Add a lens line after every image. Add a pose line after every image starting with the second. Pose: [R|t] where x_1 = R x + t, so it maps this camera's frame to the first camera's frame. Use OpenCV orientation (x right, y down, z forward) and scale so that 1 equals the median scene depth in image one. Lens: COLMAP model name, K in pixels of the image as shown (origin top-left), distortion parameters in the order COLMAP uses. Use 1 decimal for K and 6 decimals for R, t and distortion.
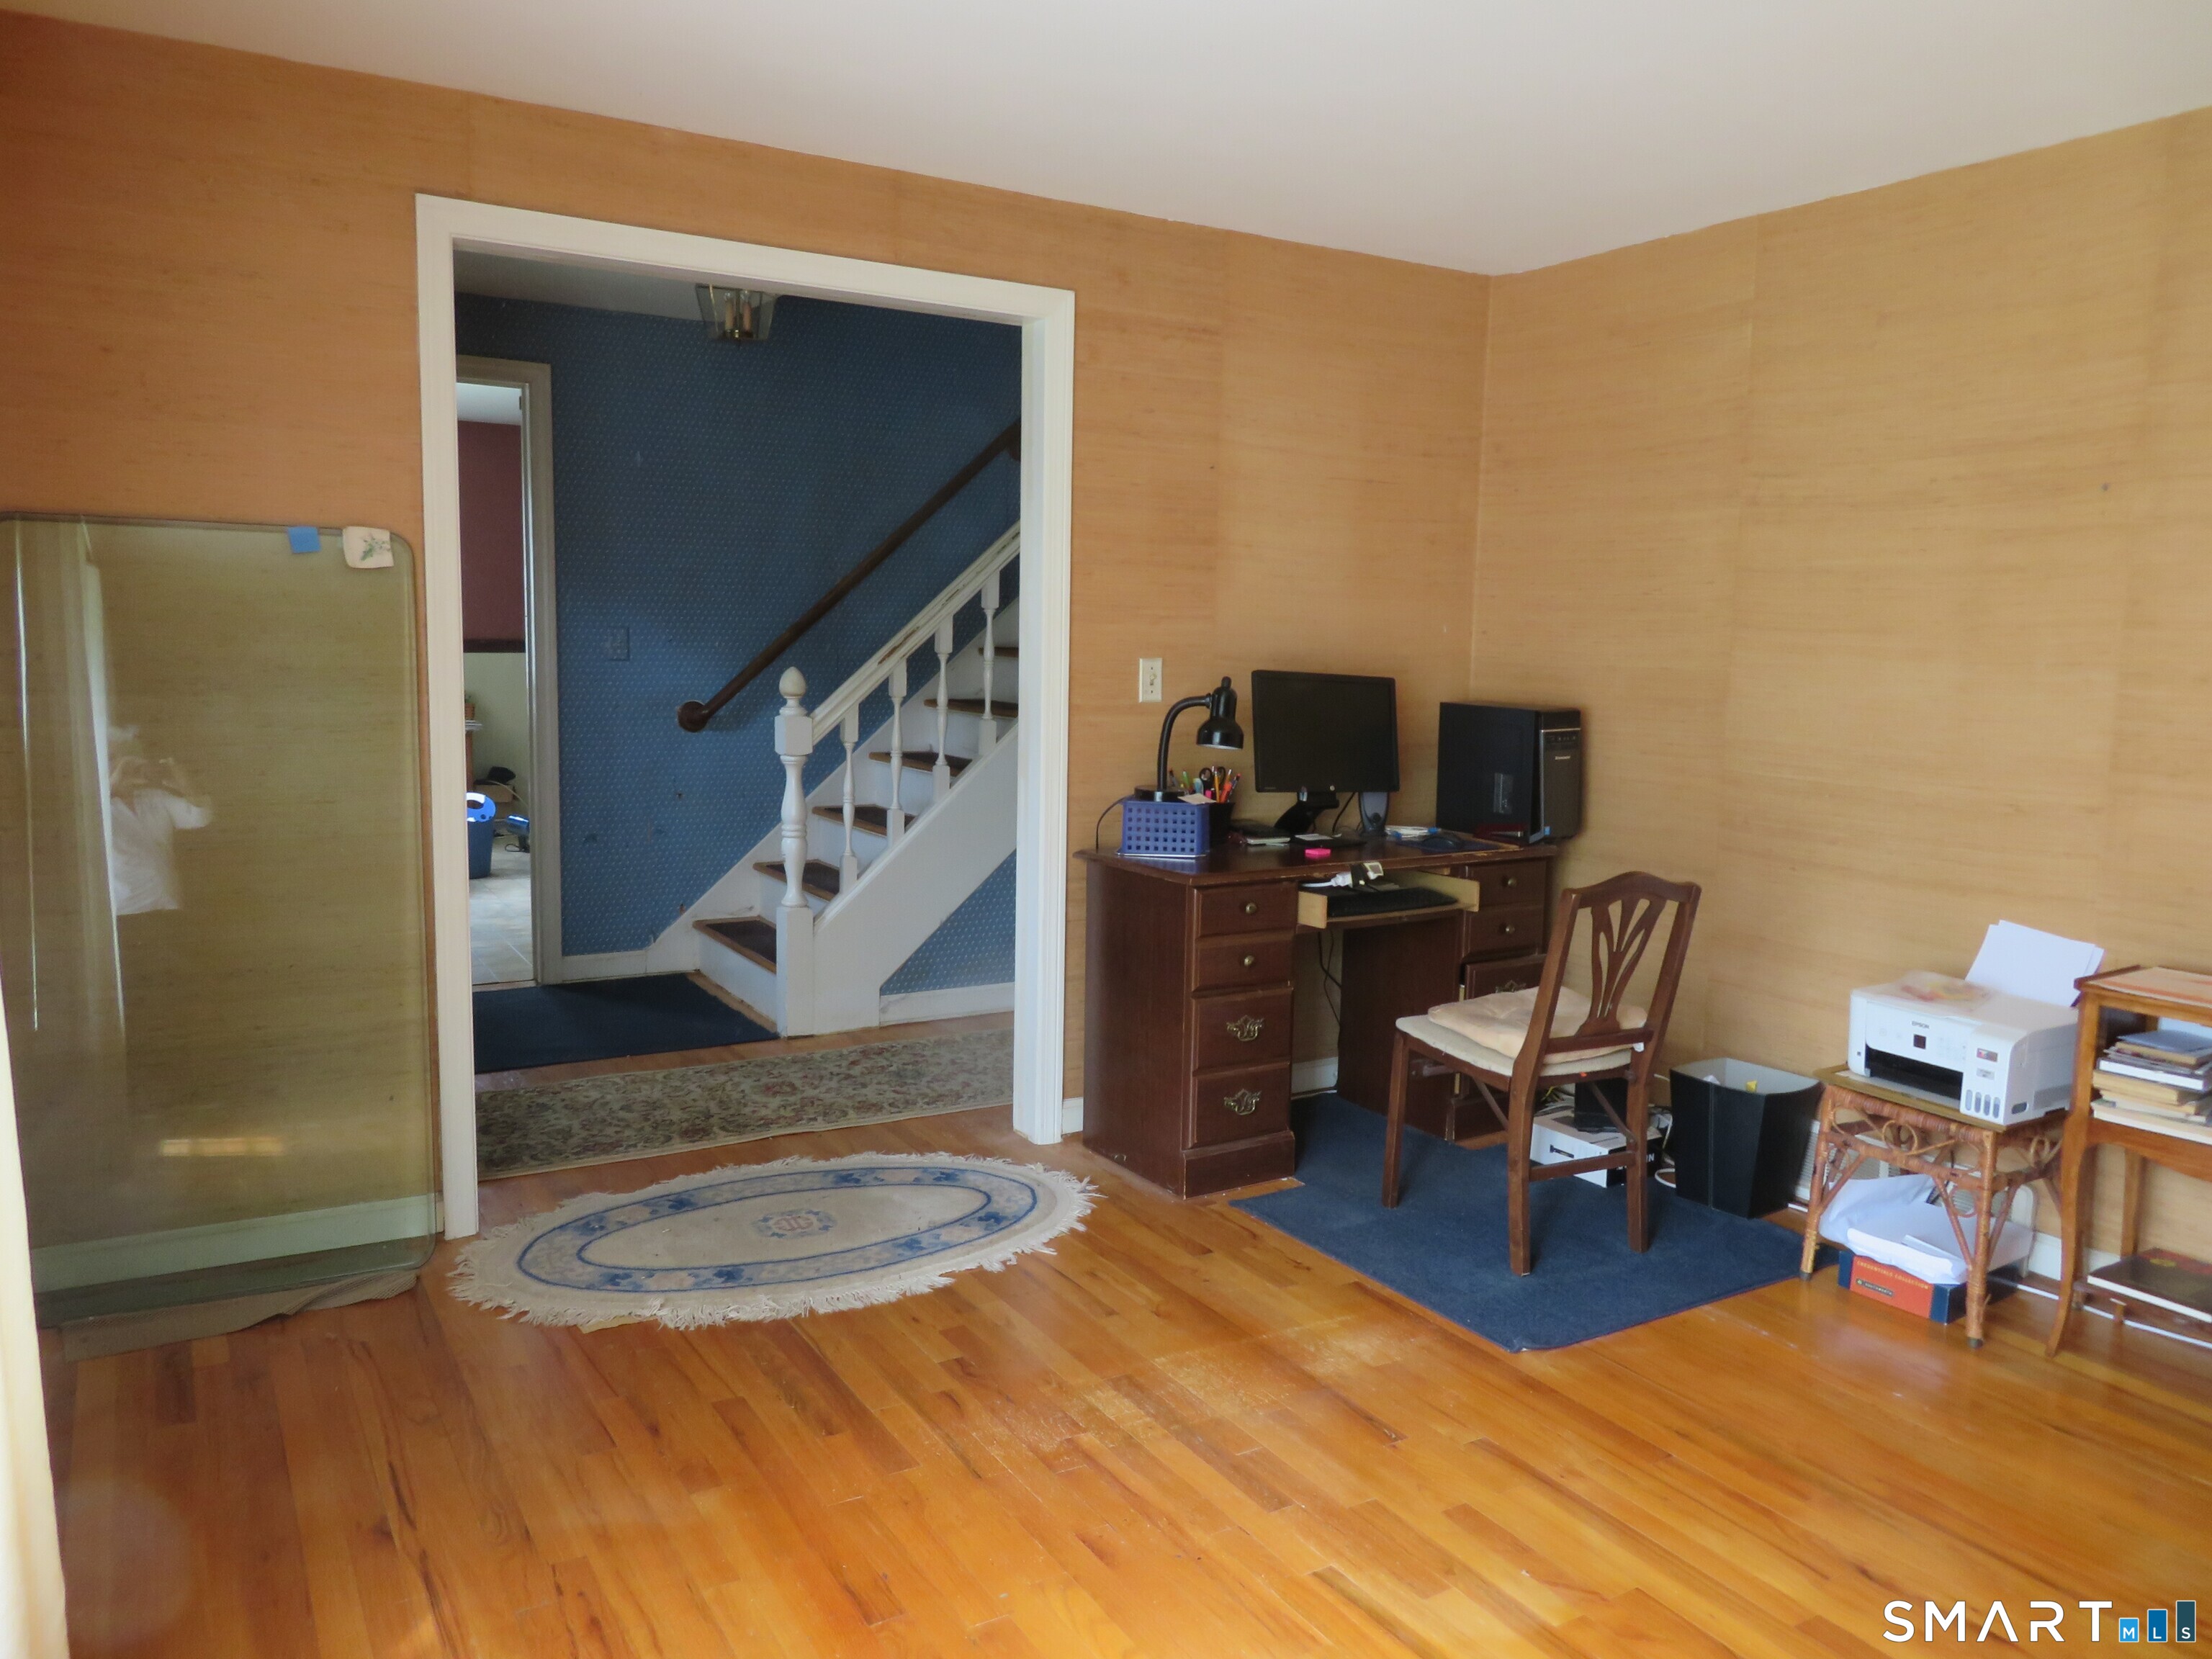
lens RADIAL K [[1576.5, 0, 1095.5], [0, 1576.5, 827.1], [0, 0, 1]] dist [-0.025150, 0.007270]
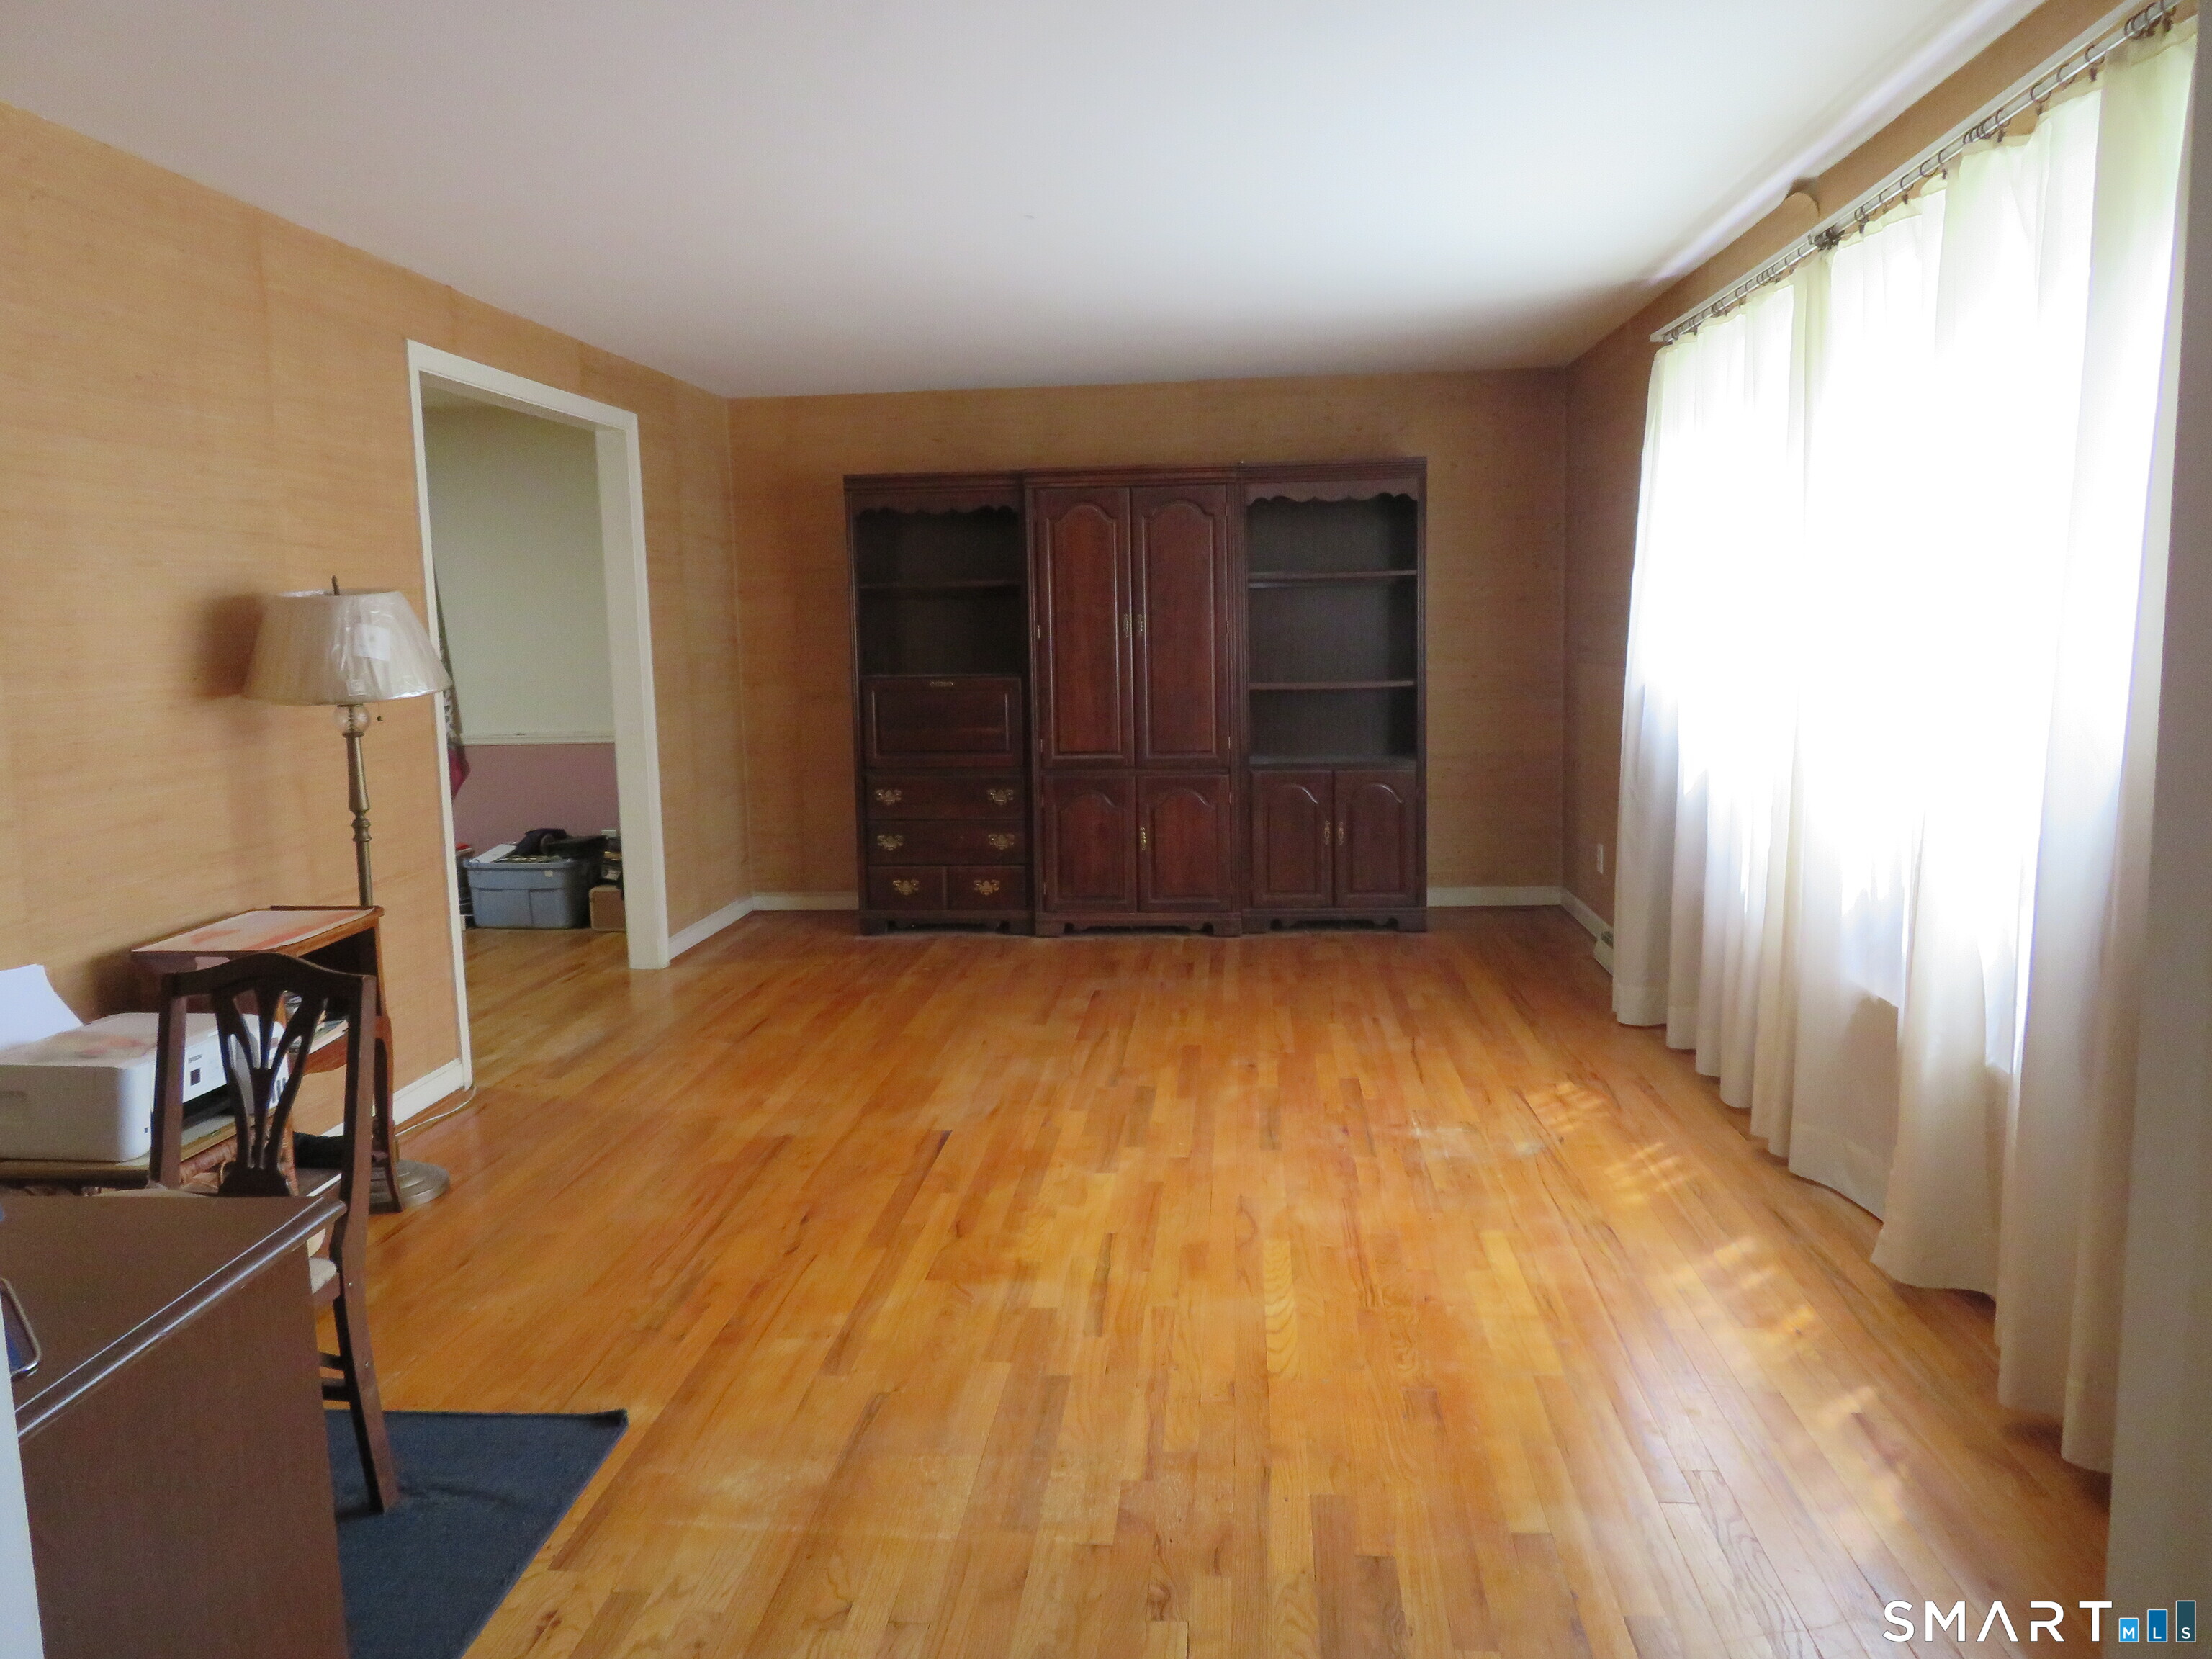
lens RADIAL K [[1576.5, 0, 1096.0], [0, 1576.5, 831.5], [0, 0, 1]] dist [-0.025150, 0.007270]
pose [[-0.804862, -0.085363, 0.587290, -0.509056], [0.078838, 0.965451, 0.248374, -0.224977], [-0.588201, 0.246208, -0.770325, 1.624240]]
